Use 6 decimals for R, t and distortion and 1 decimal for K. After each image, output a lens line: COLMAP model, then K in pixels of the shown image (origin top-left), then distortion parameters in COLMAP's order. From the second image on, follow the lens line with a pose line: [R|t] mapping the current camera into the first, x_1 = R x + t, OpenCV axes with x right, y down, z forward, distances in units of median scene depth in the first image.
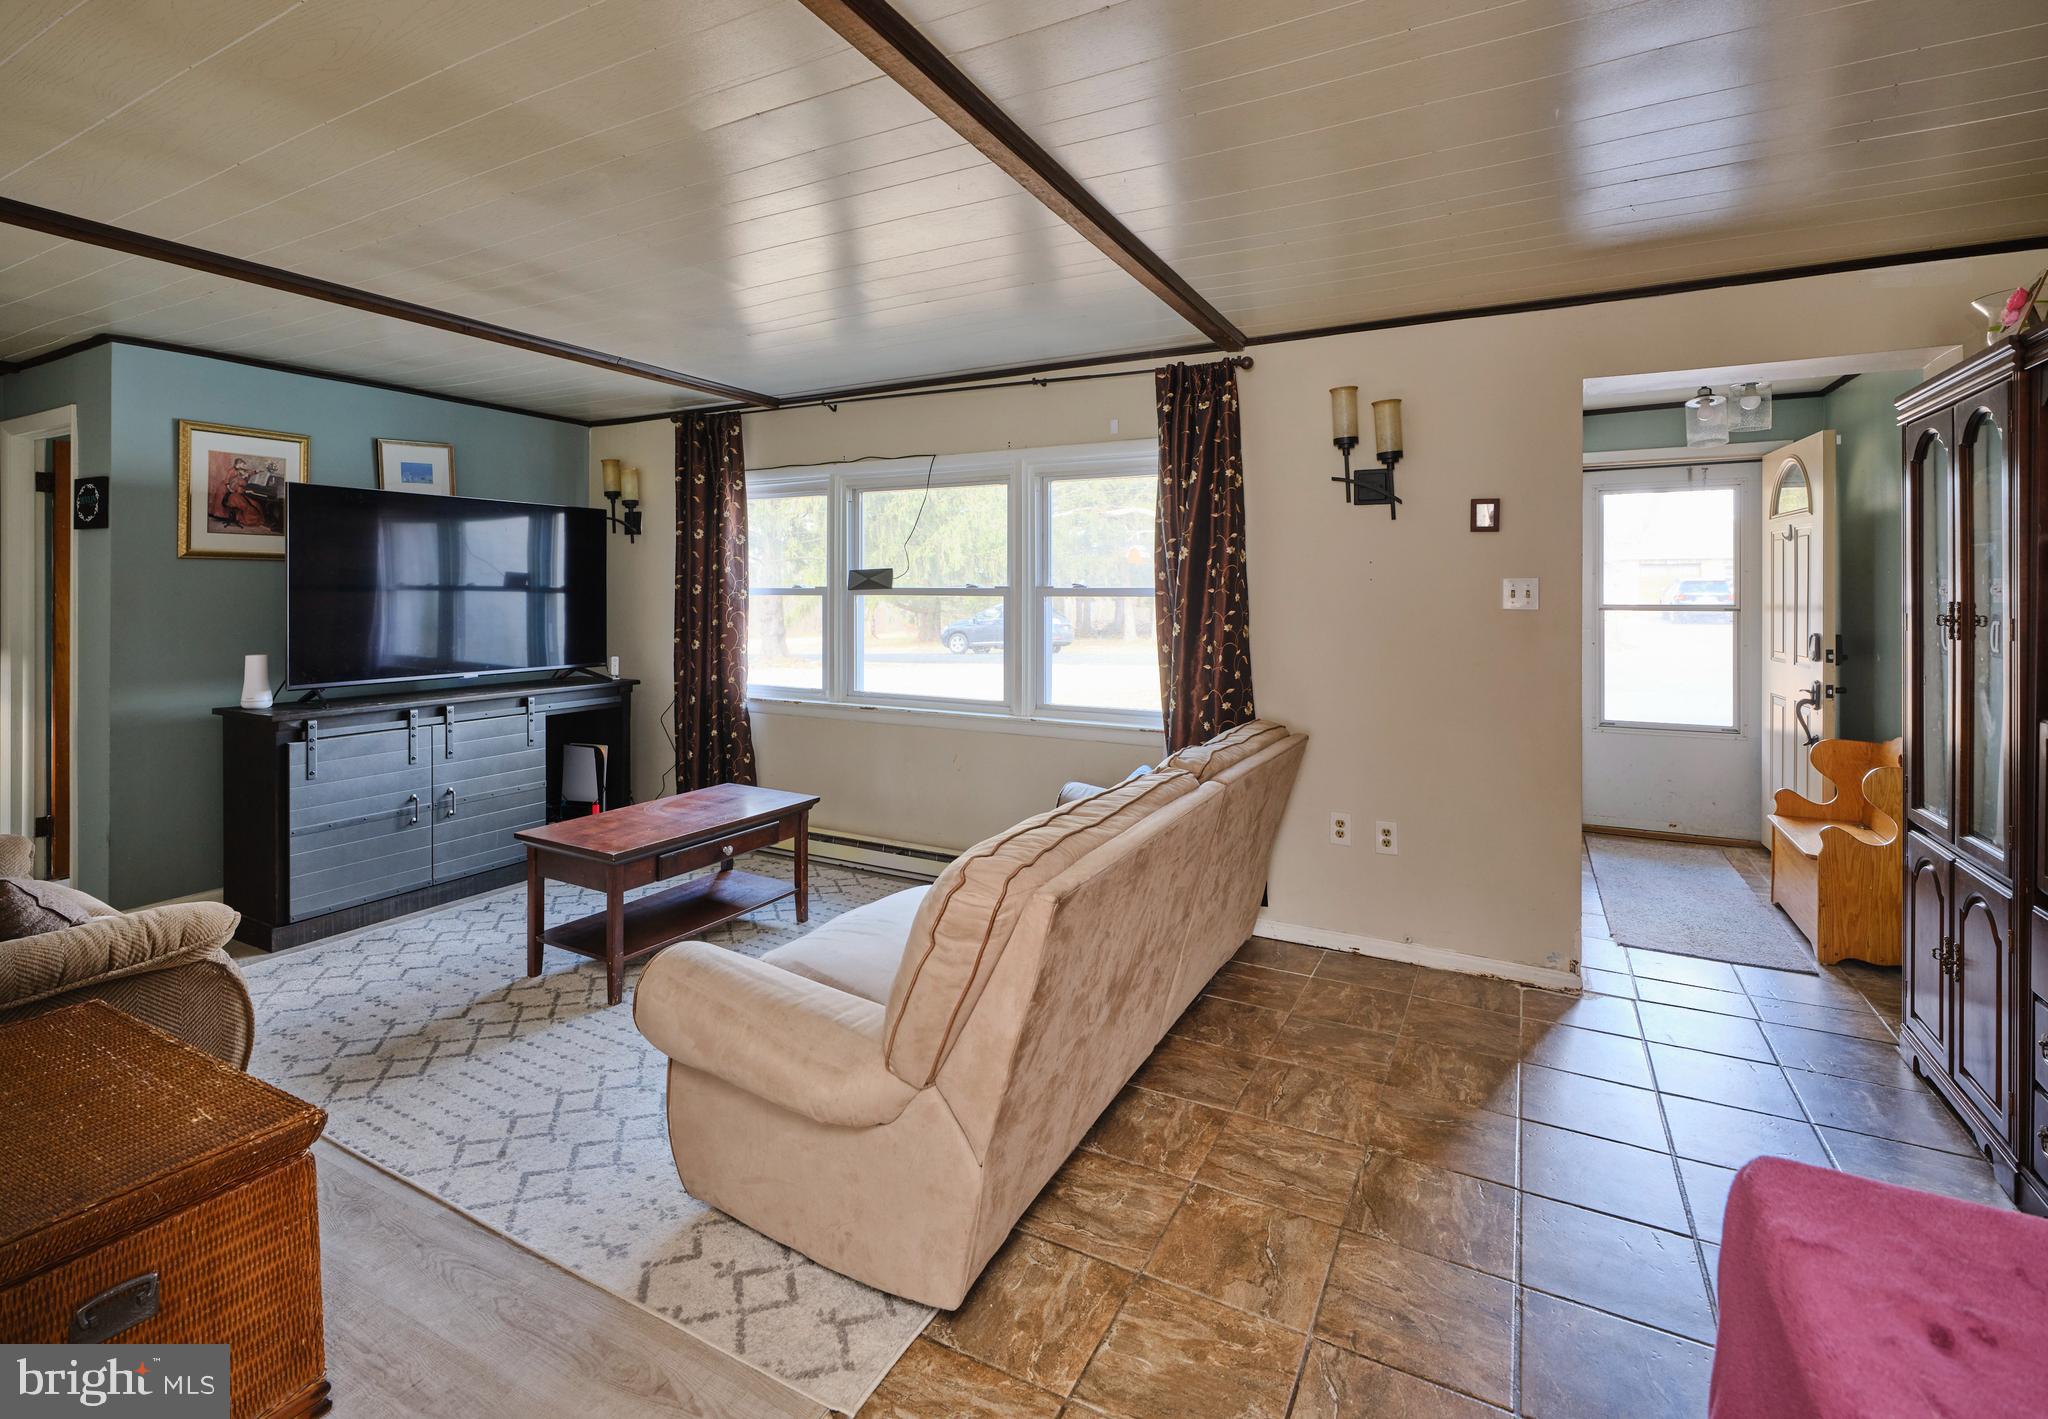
lens RADIAL K [[940.6, 0, 1022.3], [0, 940.6, 597.1], [0, 0, 1]] dist [0.002329, -0.000337]
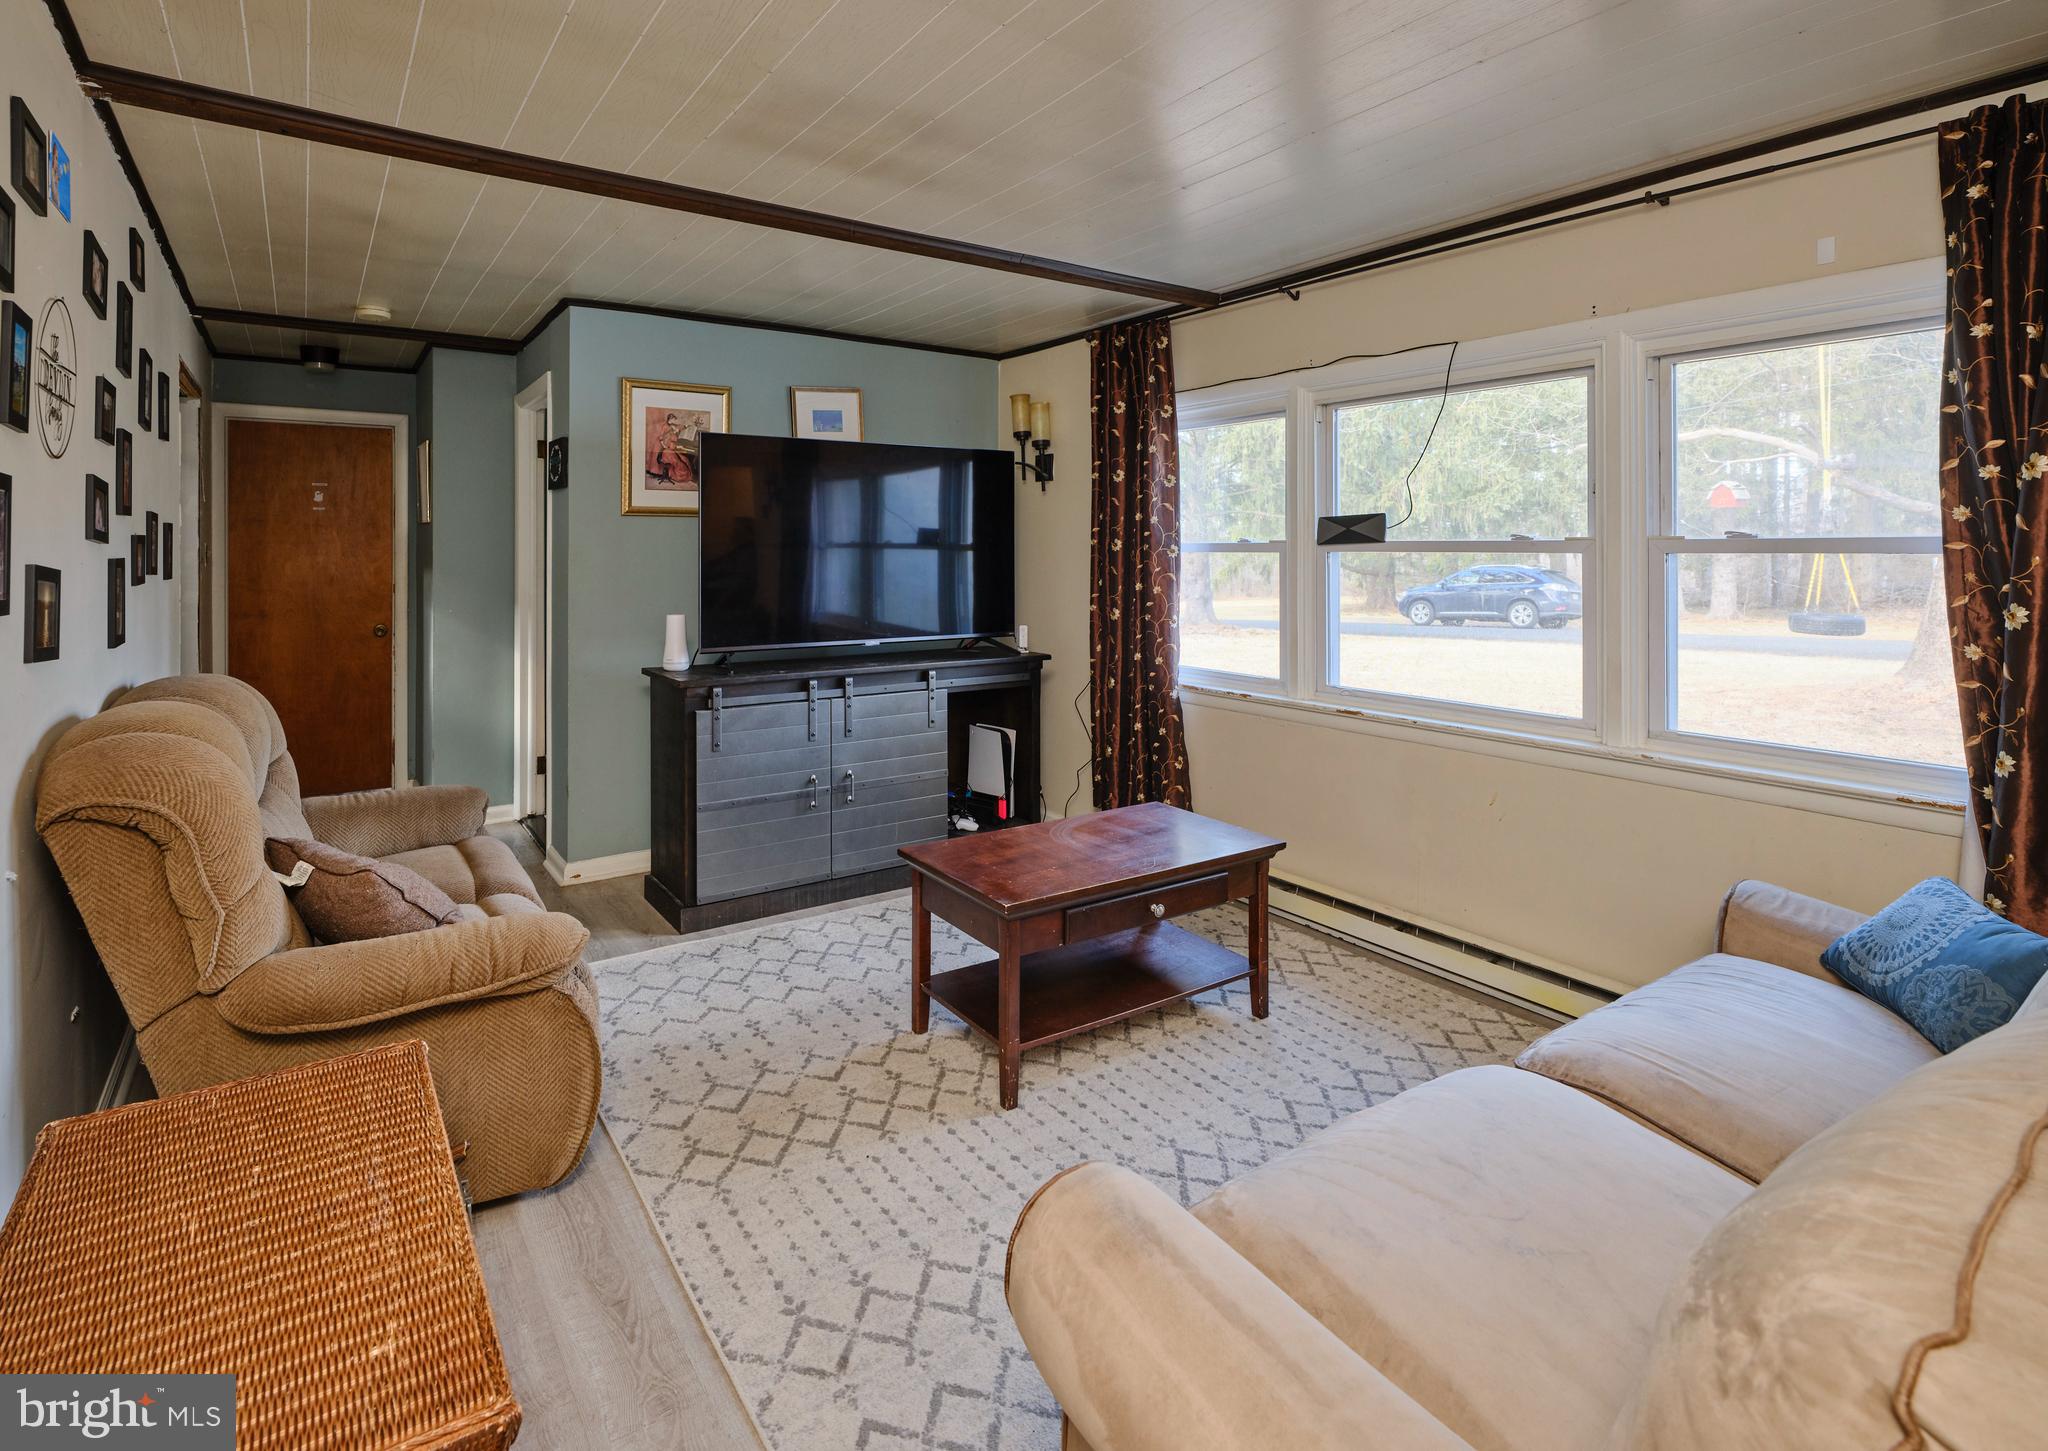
lens RADIAL K [[1003.8, 0, 944.0], [0, 1003.8, 548.6], [0, 0, 1]] dist [0.000738, 0.000079]
pose [[0.875337, -0.003262, -0.483503, -0.074218], [-0.000521, 0.999970, -0.007691, 0.001886], [0.483514, 0.006984, 0.875309, 0.219367]]
